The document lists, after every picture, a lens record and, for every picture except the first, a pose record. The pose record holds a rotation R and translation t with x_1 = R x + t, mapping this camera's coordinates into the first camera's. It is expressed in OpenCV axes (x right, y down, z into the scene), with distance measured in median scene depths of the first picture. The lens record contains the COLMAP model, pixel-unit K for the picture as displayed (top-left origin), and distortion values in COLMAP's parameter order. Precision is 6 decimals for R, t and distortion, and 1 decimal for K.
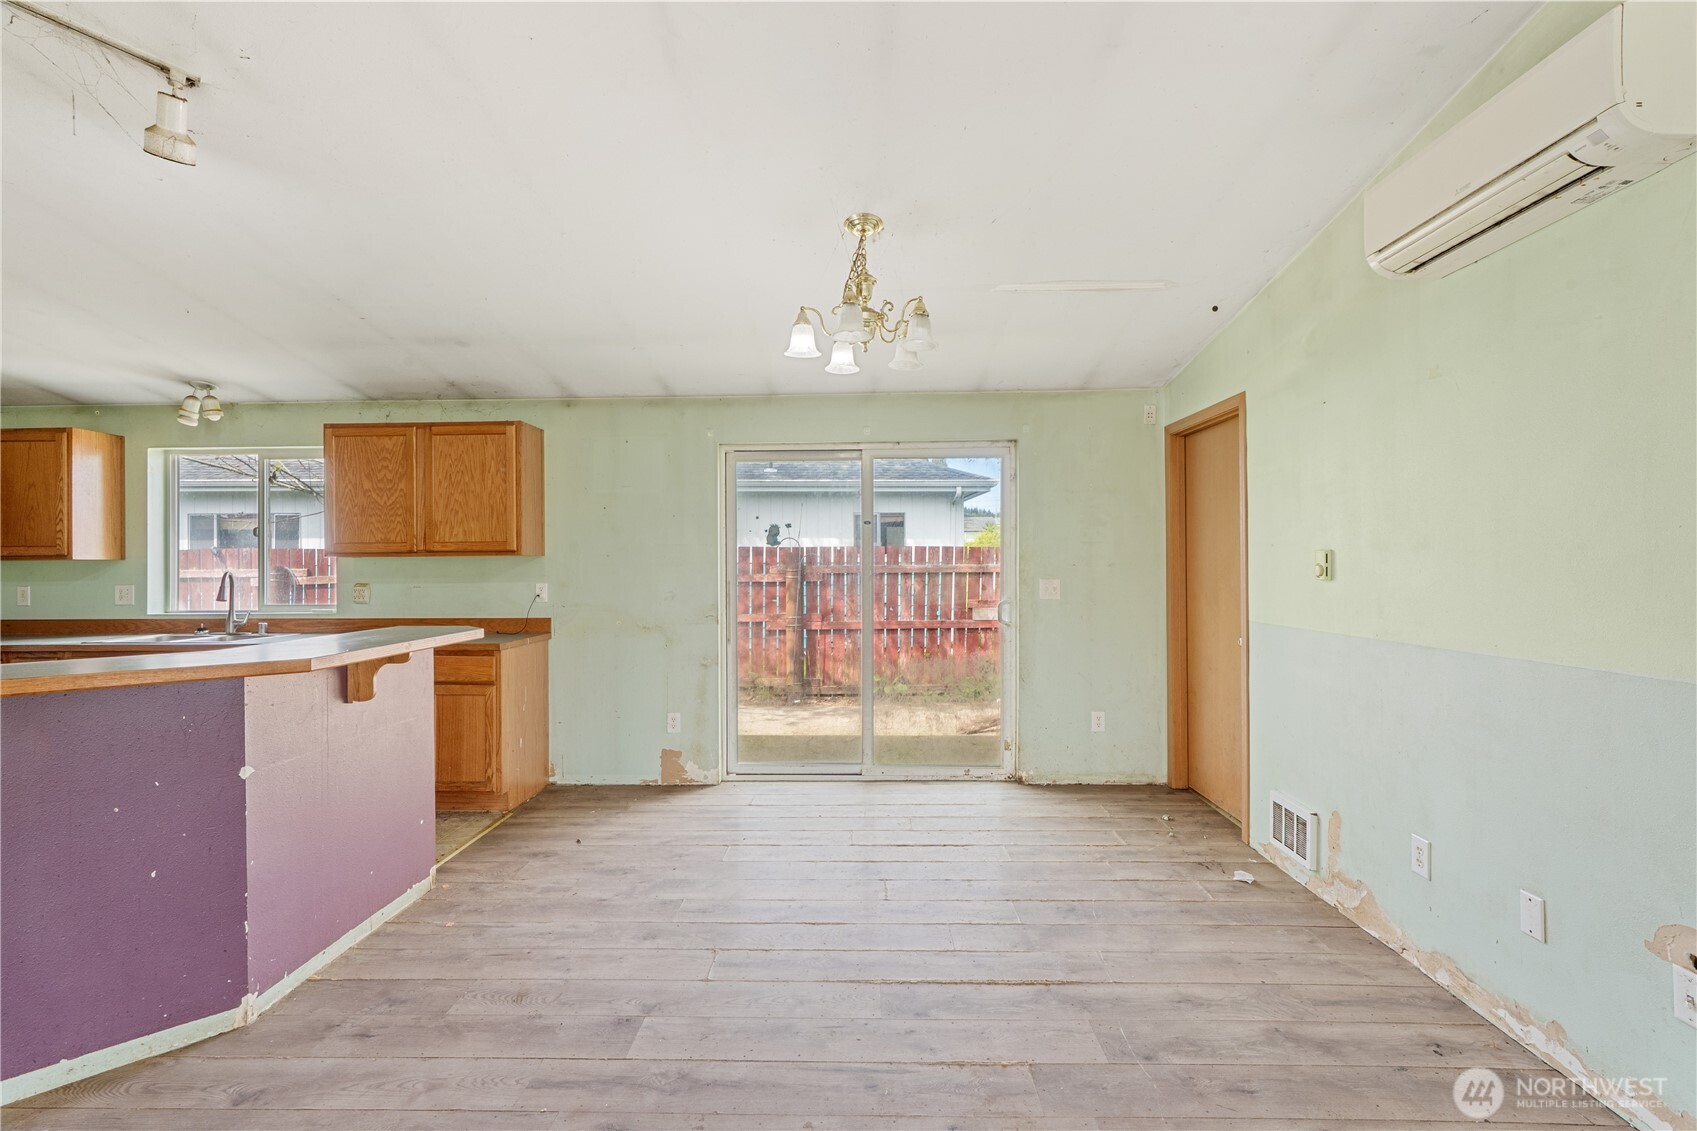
lens RADIAL K [[763.0, 0, 846.4], [0, 763.0, 566.5], [0, 0, 1]] dist [-0.008149, 0.003131]
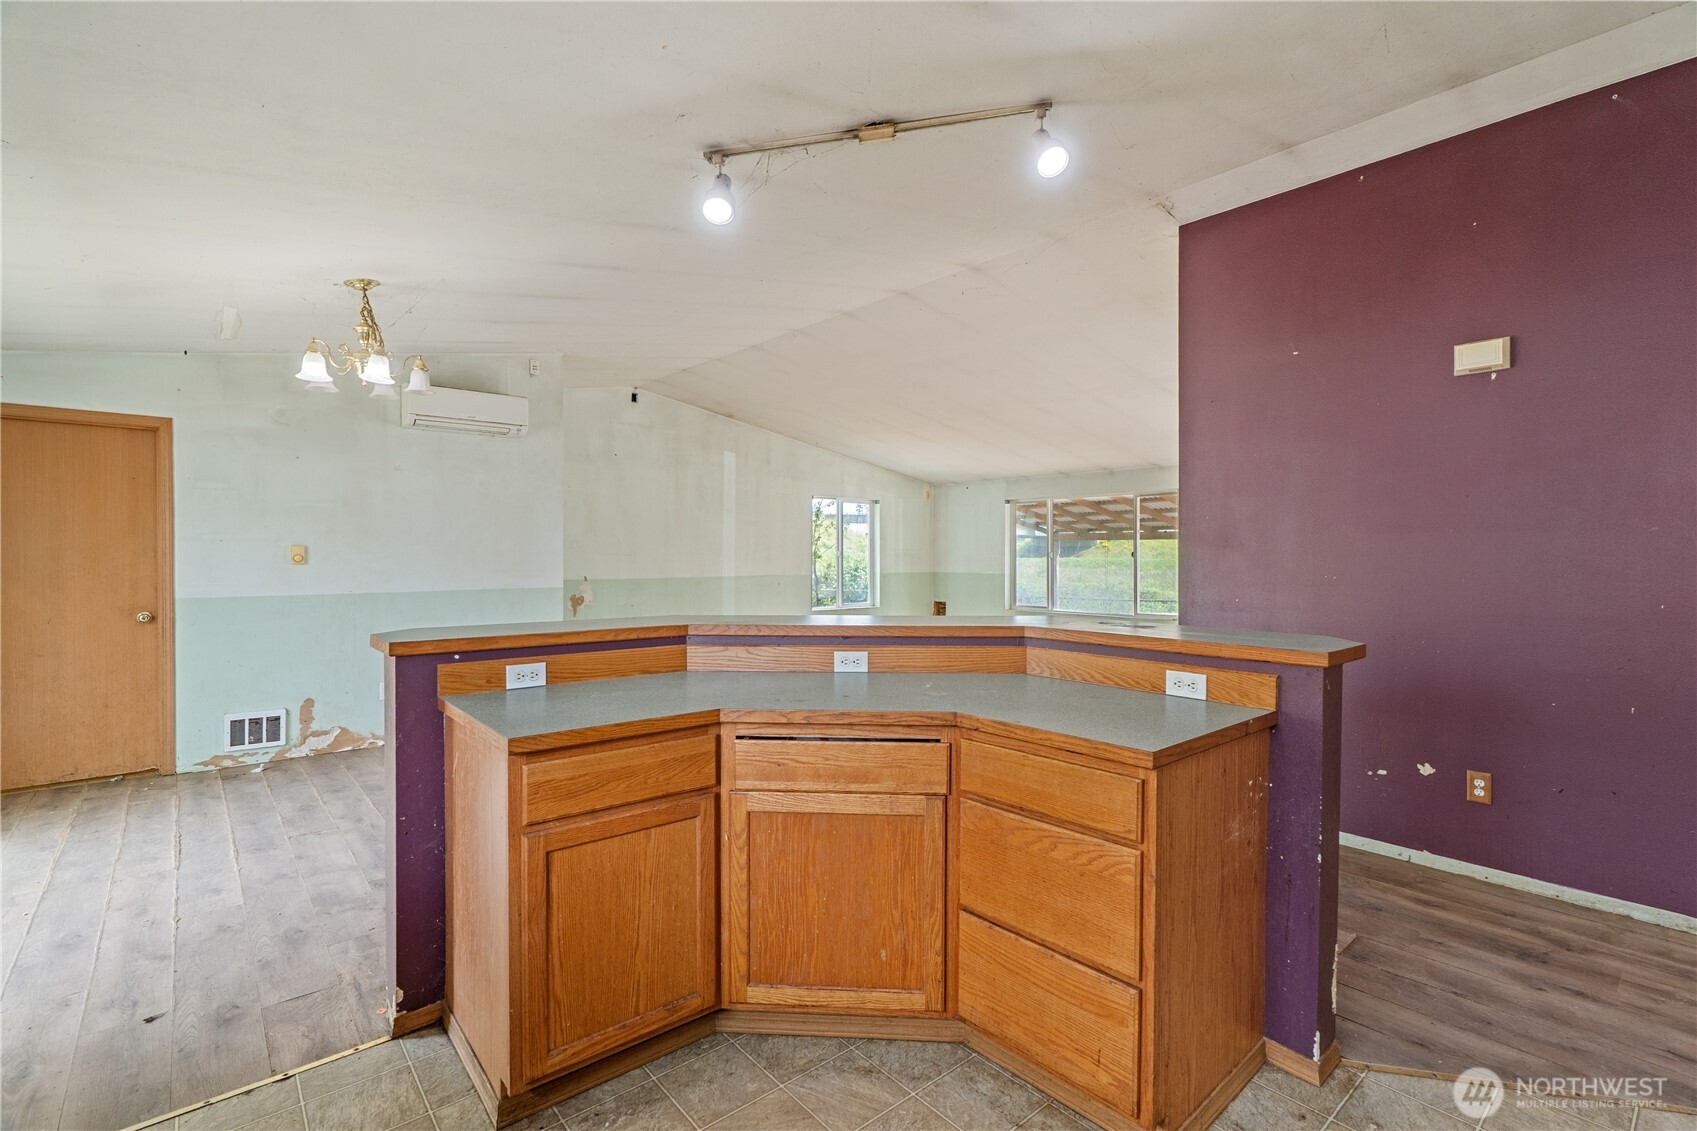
lens RADIAL K [[763.0, 0, 845.4], [0, 763.0, 573.2], [0, 0, 1]] dist [-0.008149, 0.003131]
pose [[-0.668330, -0.014720, 0.743719, -0.955312], [0.003488, 0.999731, 0.022922, 0.002363], [-0.743857, 0.017914, -0.668099, 0.823419]]
